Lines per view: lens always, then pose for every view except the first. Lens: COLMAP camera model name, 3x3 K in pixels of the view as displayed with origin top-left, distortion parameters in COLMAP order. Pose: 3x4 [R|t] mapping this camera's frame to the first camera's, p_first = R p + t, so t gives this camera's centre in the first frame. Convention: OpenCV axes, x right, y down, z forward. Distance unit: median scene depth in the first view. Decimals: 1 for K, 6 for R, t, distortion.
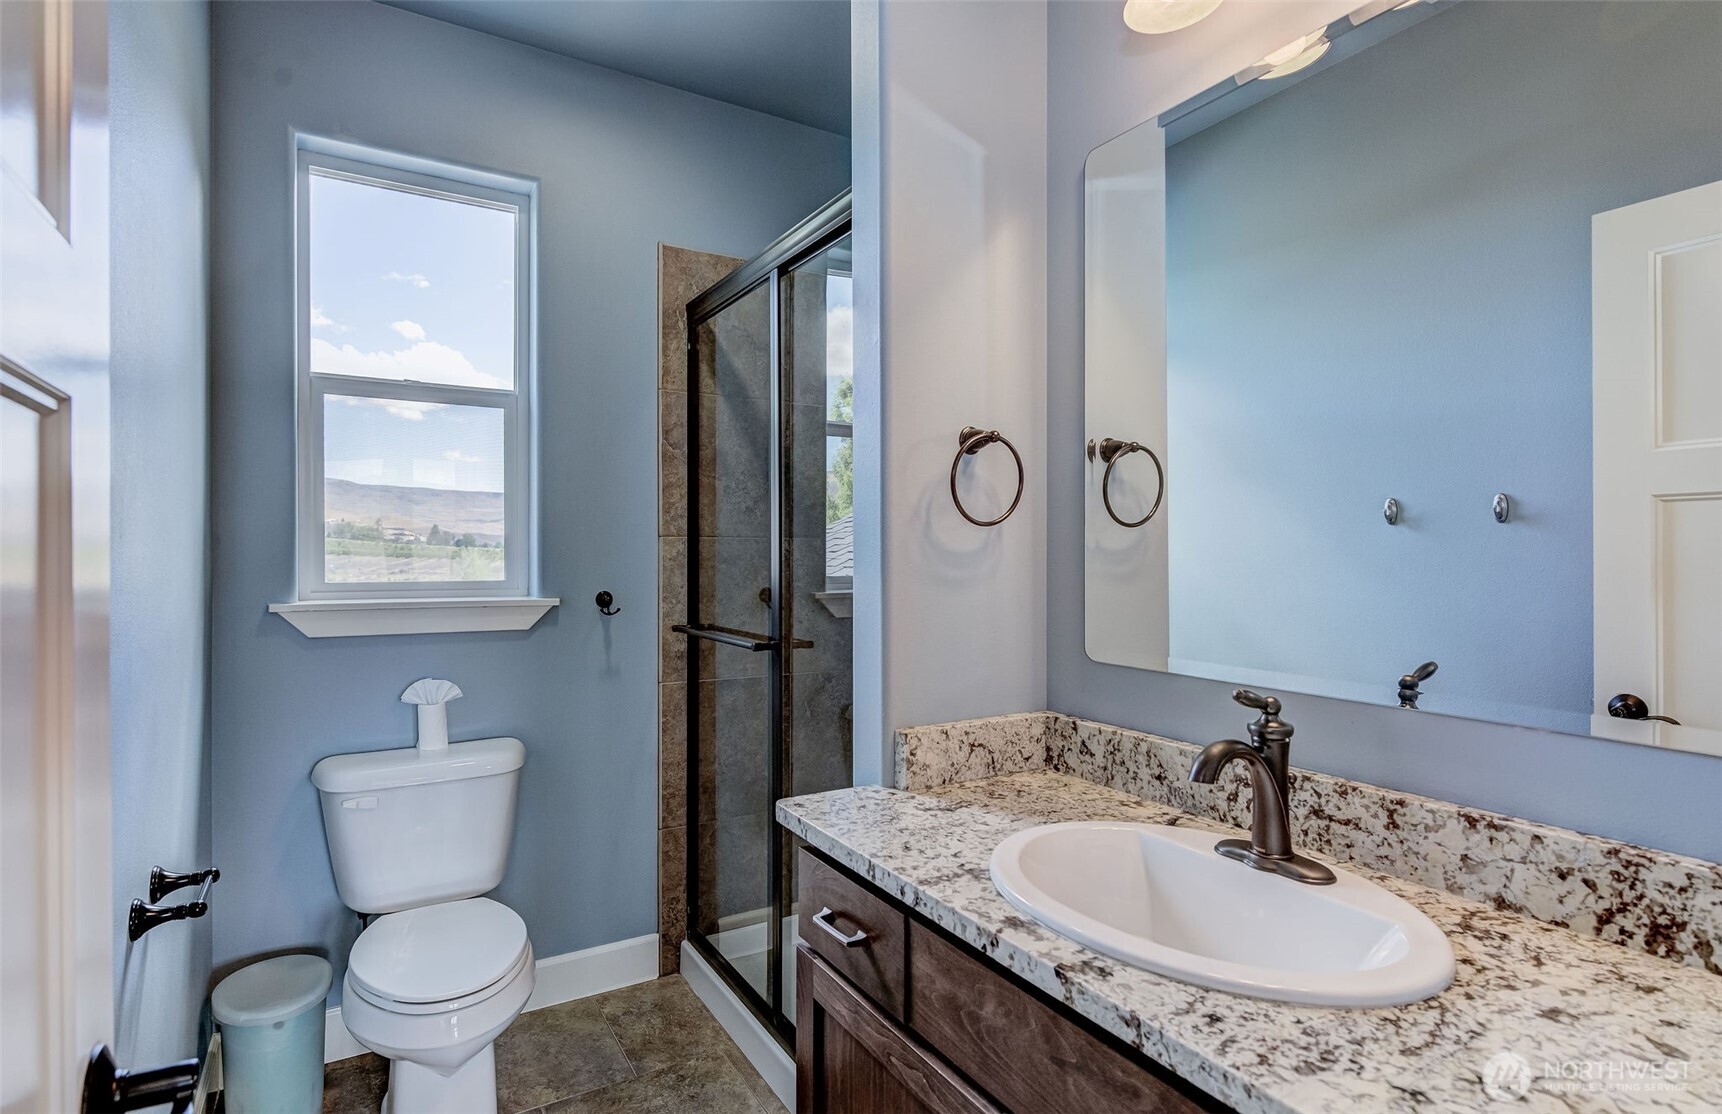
lens RADIAL K [[869.0, 0, 861.0], [0, 869.0, 557.0], [0, 0, 1]] dist [0.034675, 0.000001]
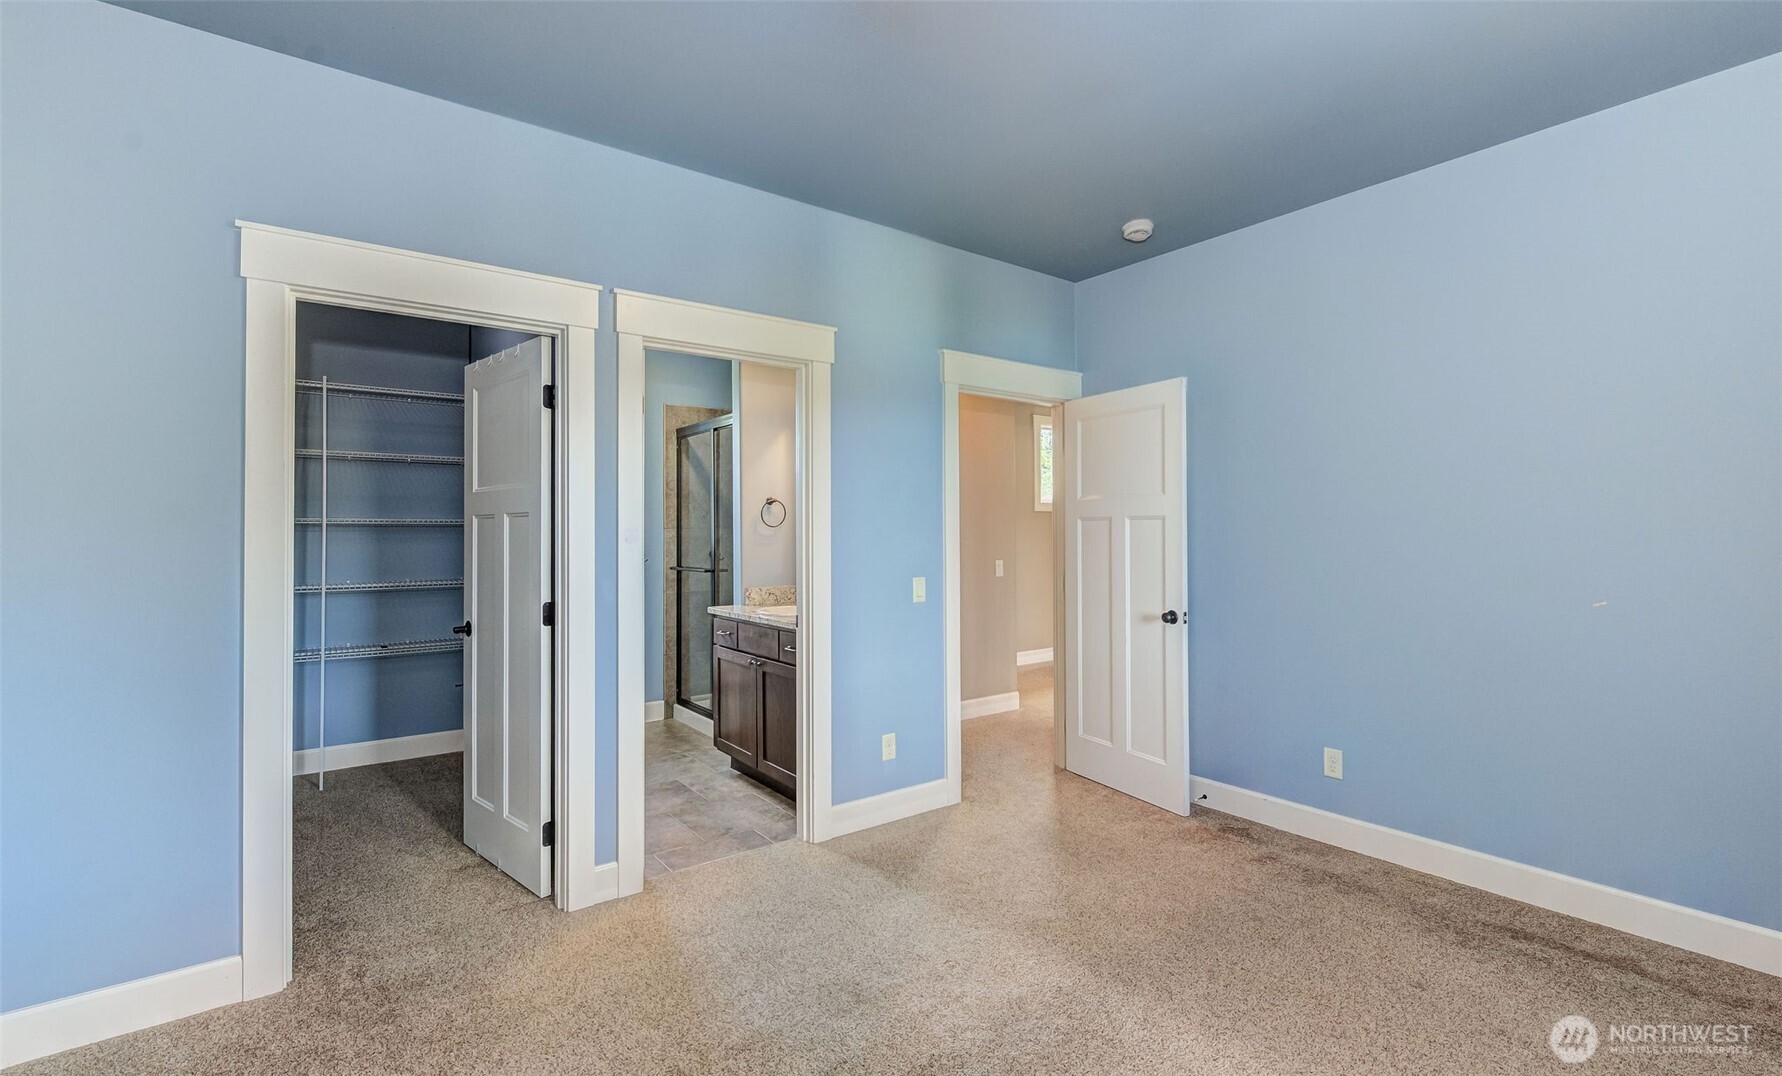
lens RADIAL K [[777.1, 0, 891.0], [0, 777.1, 538.0], [0, 0, 1]] dist [-0.000275, -0.000006]
pose [[0.995496, 0.000424, 0.094801, 0.174009], [0.000160, 0.999981, -0.006157, 0.013469], [-0.094802, 0.006145, 0.995477, -1.118783]]
